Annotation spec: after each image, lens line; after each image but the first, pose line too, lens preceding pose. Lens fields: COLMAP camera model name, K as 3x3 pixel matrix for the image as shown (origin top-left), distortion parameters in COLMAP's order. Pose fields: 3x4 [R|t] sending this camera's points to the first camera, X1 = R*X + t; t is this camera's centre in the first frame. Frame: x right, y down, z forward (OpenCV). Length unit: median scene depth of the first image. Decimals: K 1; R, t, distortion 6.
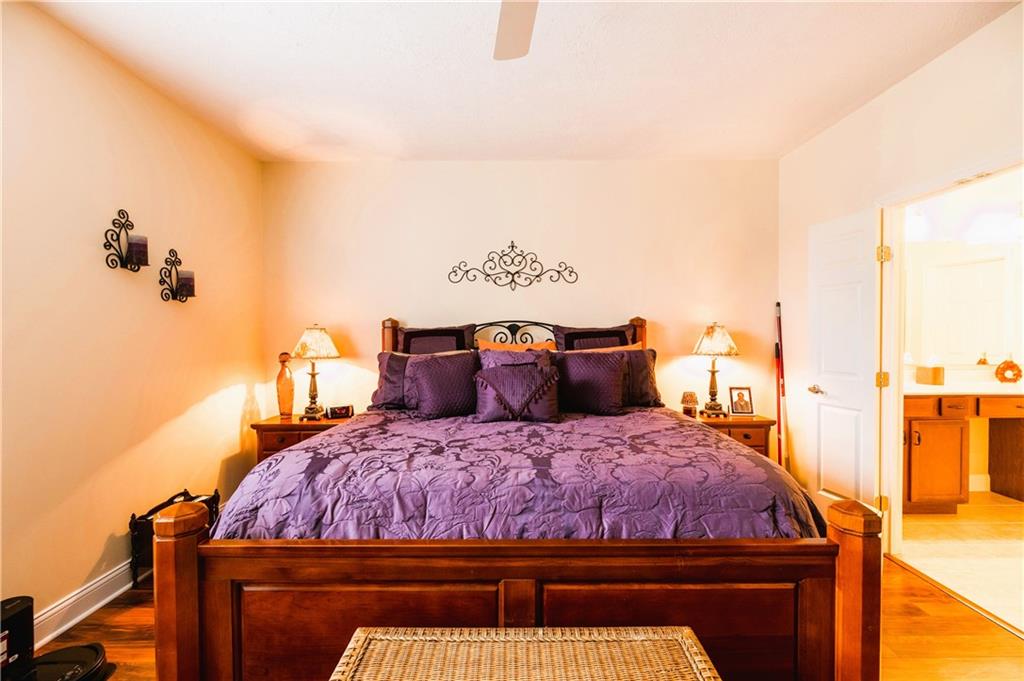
lens RADIAL K [[429.4, 0, 512.0], [0, 429.4, 340.5], [0, 0, 1]] dist [-0.001154, -0.000371]
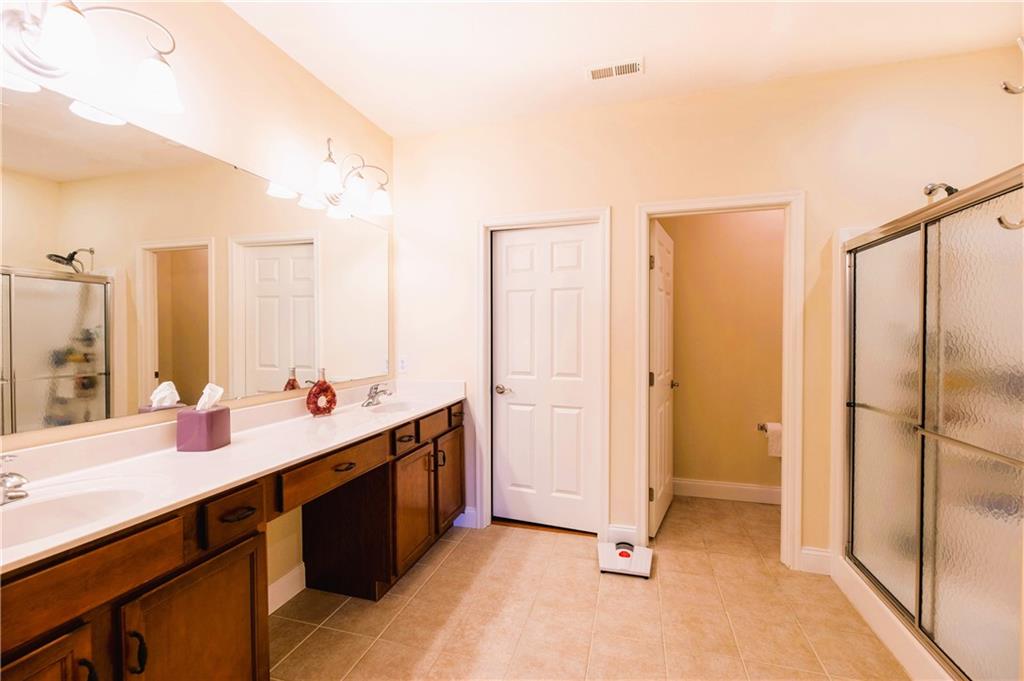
lens RADIAL K [[429.4, 0, 512.0], [0, 429.4, 340.5], [0, 0, 1]] dist [-0.001154, -0.000371]
pose [[0.280180, -0.007946, 0.959915, 0.431474], [0.018672, 0.999822, 0.002826, -0.007906], [-0.959766, 0.017132, 0.280278, 0.377910]]
